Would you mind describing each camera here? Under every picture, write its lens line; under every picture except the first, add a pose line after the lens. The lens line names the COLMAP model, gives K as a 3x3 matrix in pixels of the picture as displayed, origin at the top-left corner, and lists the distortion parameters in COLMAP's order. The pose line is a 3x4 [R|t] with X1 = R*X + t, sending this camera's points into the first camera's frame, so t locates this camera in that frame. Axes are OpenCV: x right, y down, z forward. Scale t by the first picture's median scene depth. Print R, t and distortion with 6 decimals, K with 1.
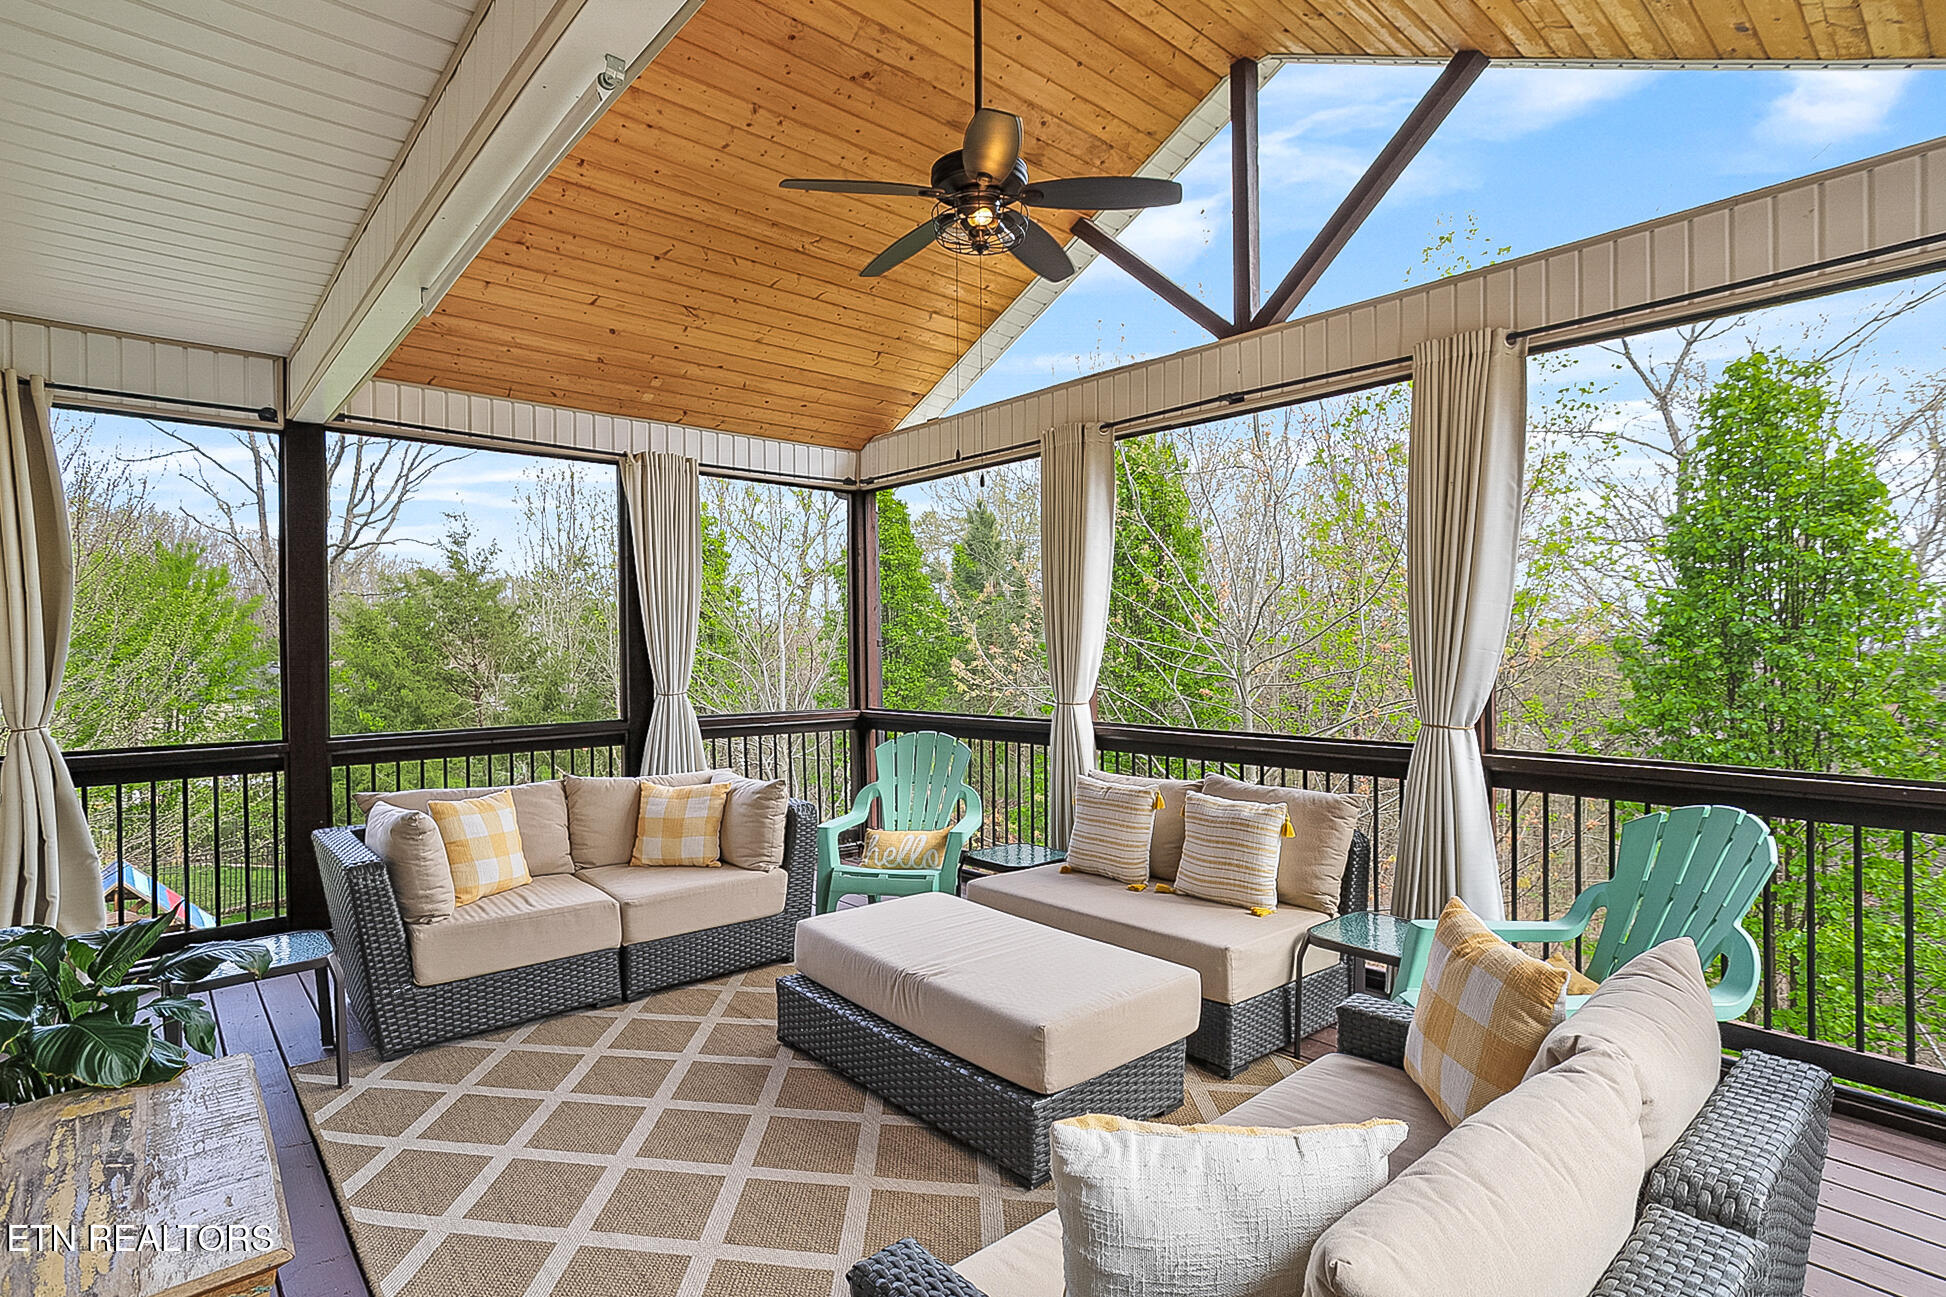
lens RADIAL K [[965.4, 0, 968.7], [0, 965.4, 655.6], [0, 0, 1]] dist [-0.020980, 0.004302]
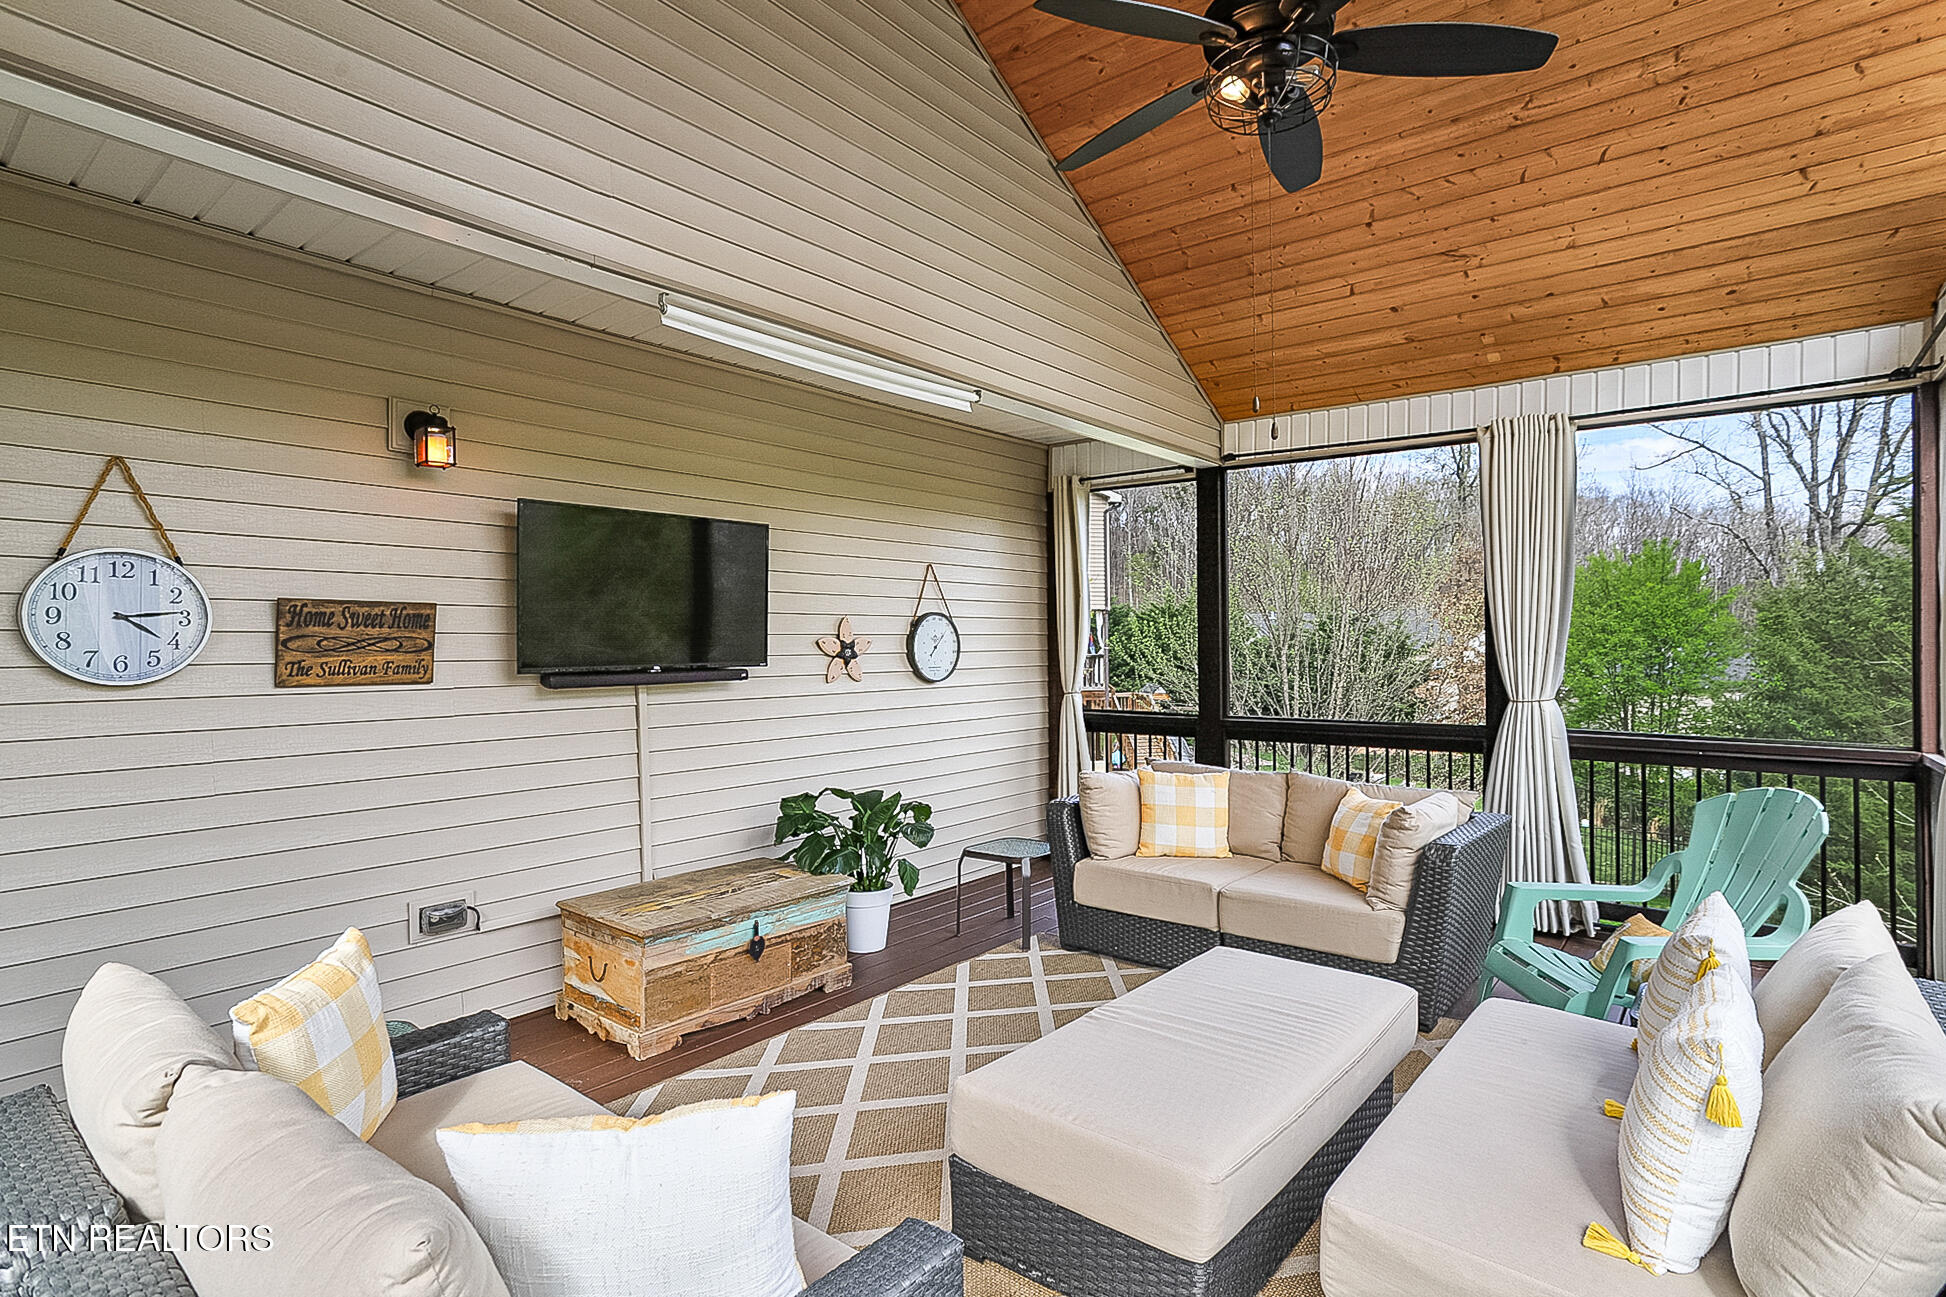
lens RADIAL K [[965.4, 0, 966.7], [0, 965.4, 644.2], [0, 0, 1]] dist [-0.020980, 0.004302]
pose [[0.169329, 0.005841, -0.985542, 0.497859], [-0.009322, 0.999947, 0.004325, -0.009980], [0.985516, 0.008455, 0.169374, 0.436239]]
